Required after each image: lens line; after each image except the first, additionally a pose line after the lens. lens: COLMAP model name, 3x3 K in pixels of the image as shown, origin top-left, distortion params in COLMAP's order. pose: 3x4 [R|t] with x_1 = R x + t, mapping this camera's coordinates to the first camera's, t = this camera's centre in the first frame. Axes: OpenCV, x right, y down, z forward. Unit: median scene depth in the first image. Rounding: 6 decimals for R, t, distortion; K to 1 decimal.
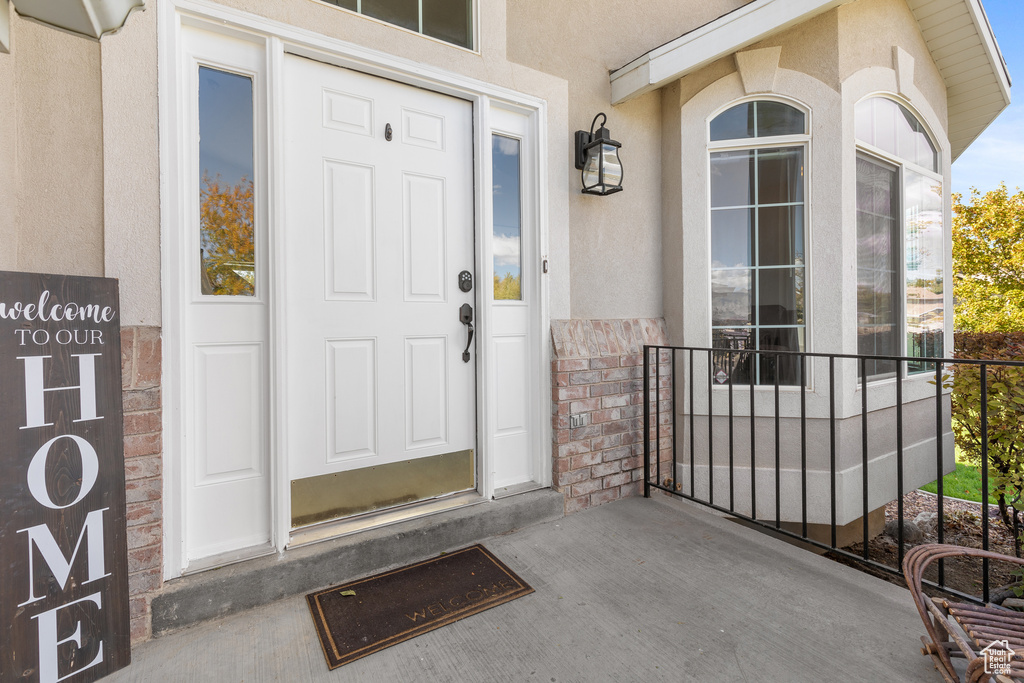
lens RADIAL K [[475.1, 0, 513.9], [0, 475.1, 325.9], [0, 0, 1]] dist [0.008316, 0.000100]
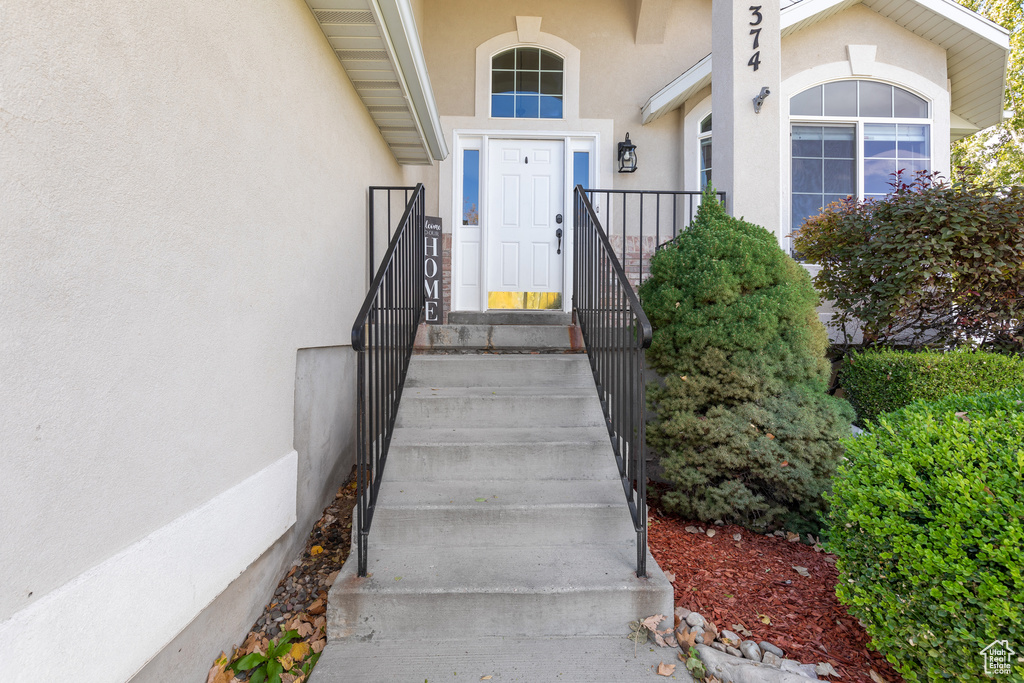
lens RADIAL K [[475.1, 0, 513.9], [0, 475.1, 325.9], [0, 0, 1]] dist [0.008316, 0.000100]
pose [[0.867890, 0.014532, -0.496544, 0.921368], [-0.018956, 0.999813, -0.003871, 0.469428], [0.496395, 0.012772, 0.868003, -1.178200]]
